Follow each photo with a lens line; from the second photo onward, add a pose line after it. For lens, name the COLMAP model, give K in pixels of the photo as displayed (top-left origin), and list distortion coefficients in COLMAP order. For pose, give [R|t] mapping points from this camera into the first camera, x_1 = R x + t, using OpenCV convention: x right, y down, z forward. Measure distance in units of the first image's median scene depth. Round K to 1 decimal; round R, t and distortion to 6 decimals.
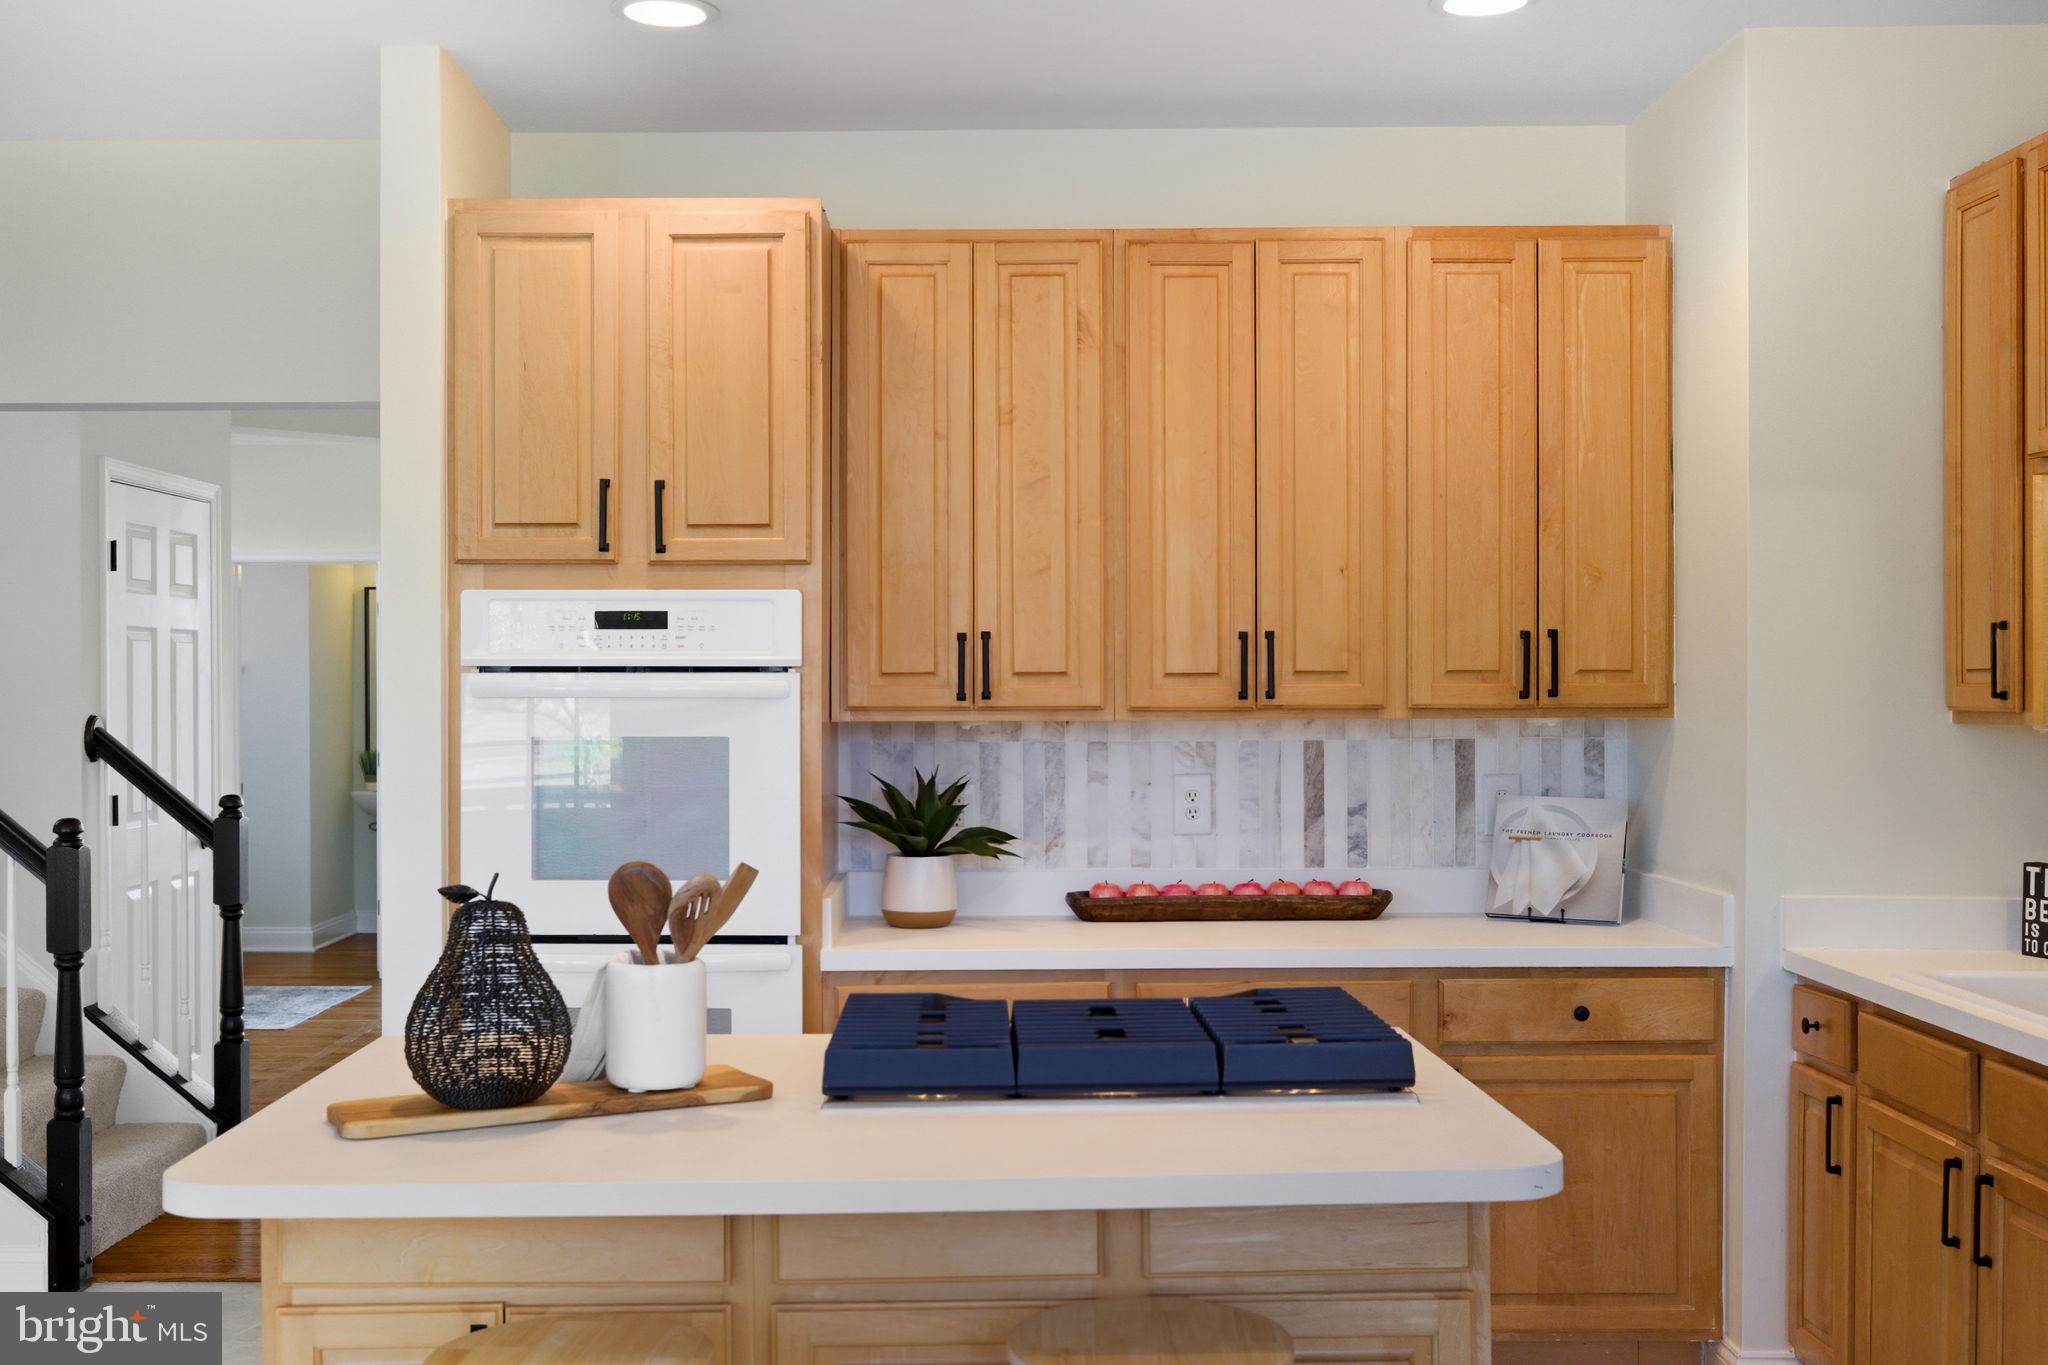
lens RADIAL K [[2066.7, 0, 1023.3], [0, 2066.7, 682.6], [0, 0, 1]] dist [0.008341, 0.000000]
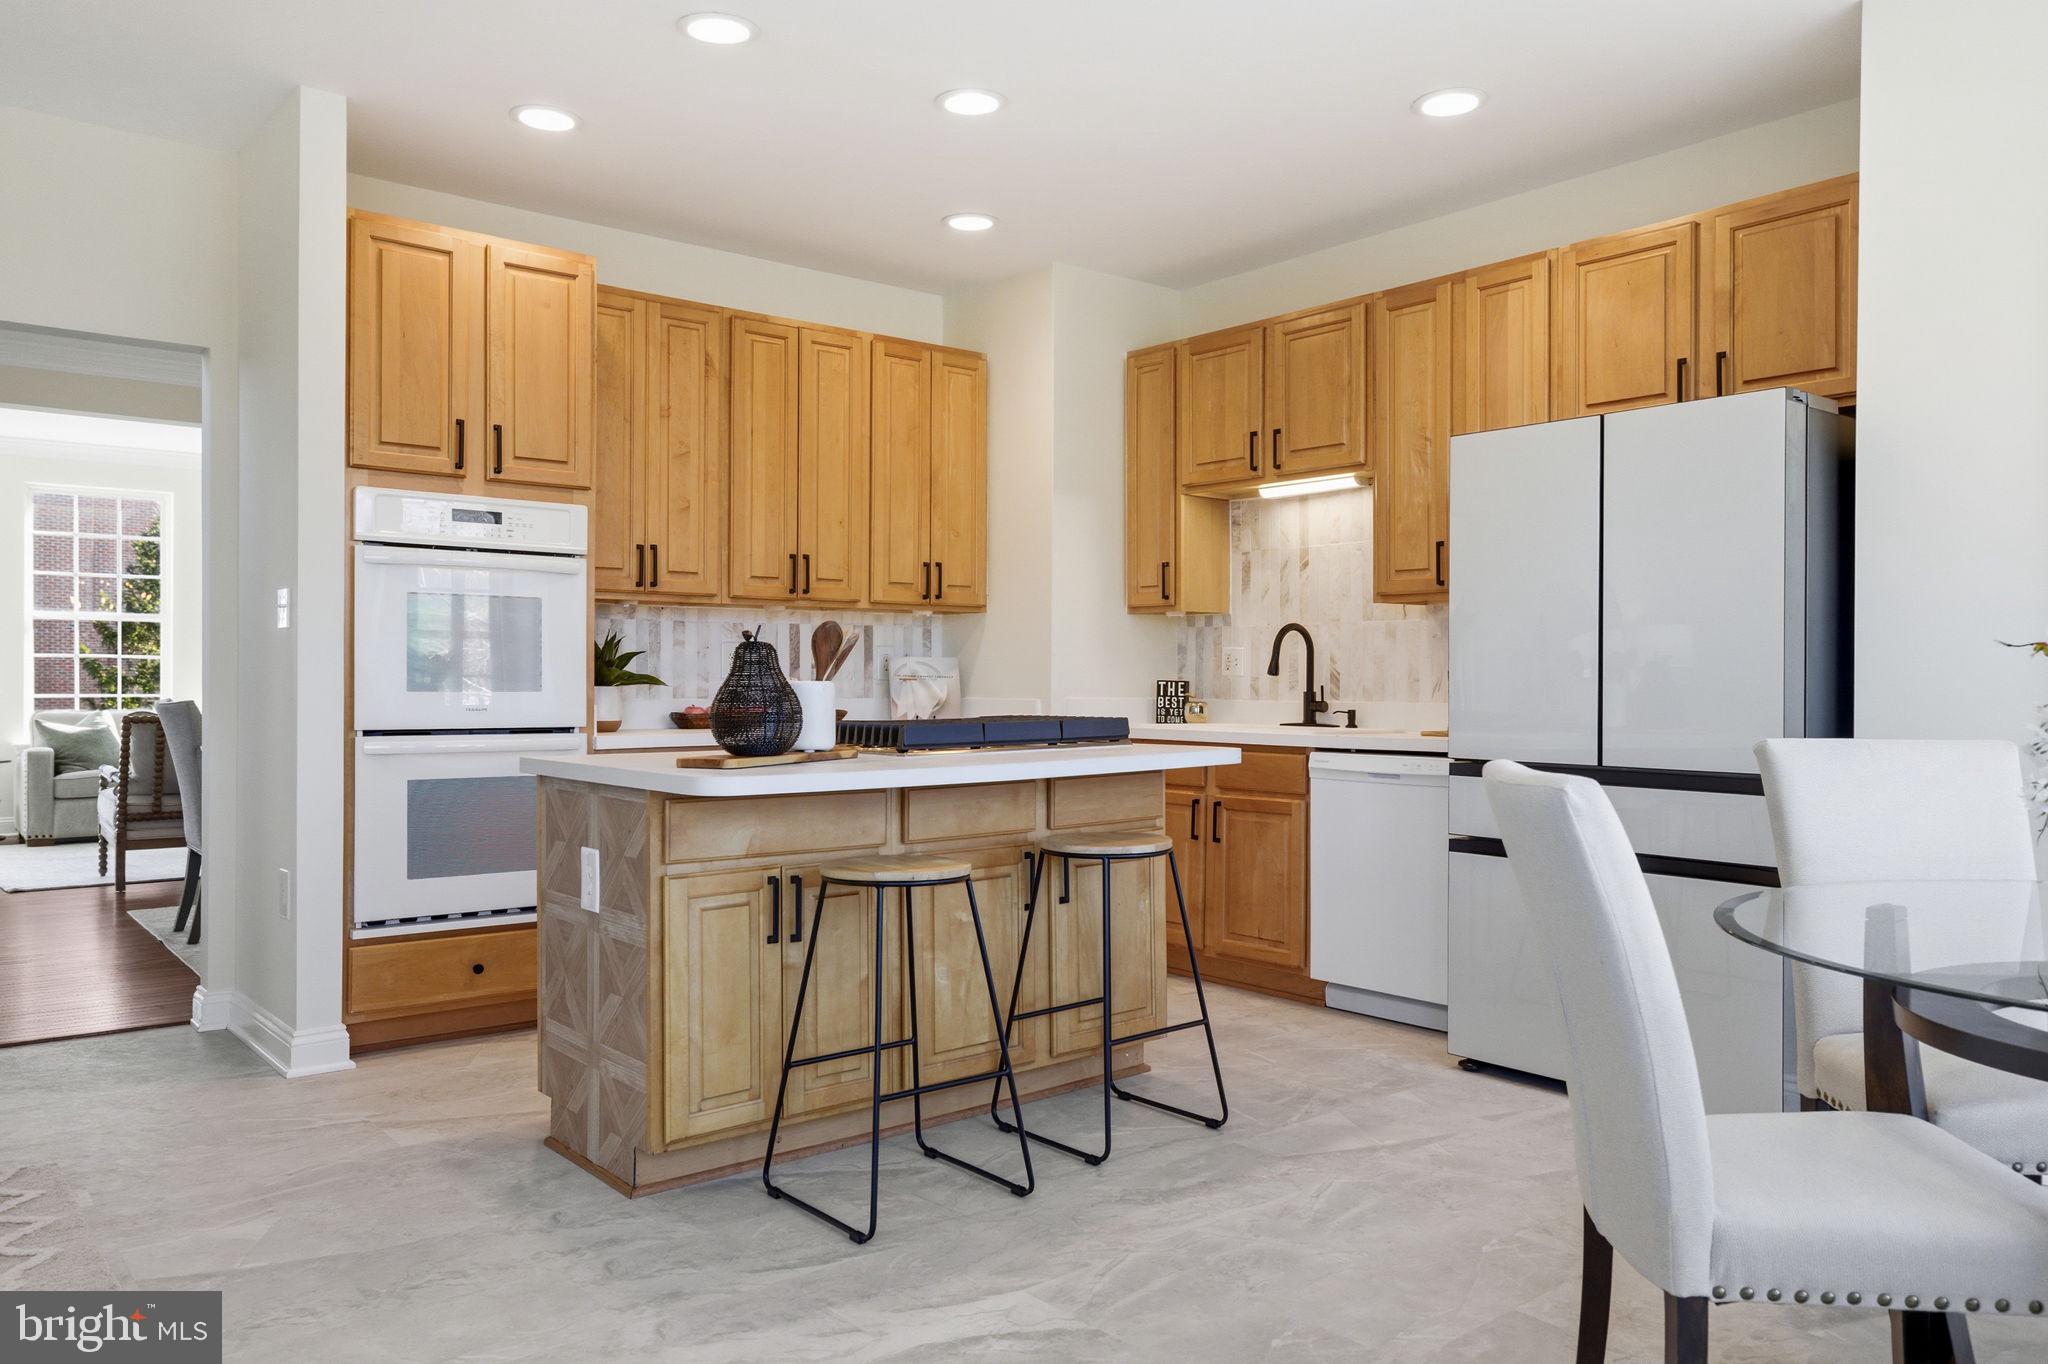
lens RADIAL K [[1450.2, 0, 1024.3], [0, 1450.2, 682.5], [0, 0, 1]] dist [0.050253, 0.001605]
pose [[0.780158, 0.001996, 0.625579, -0.512105], [-0.001827, 0.999998, -0.000913, 0.085099], [-0.625579, -0.000431, 0.780160, -0.066780]]
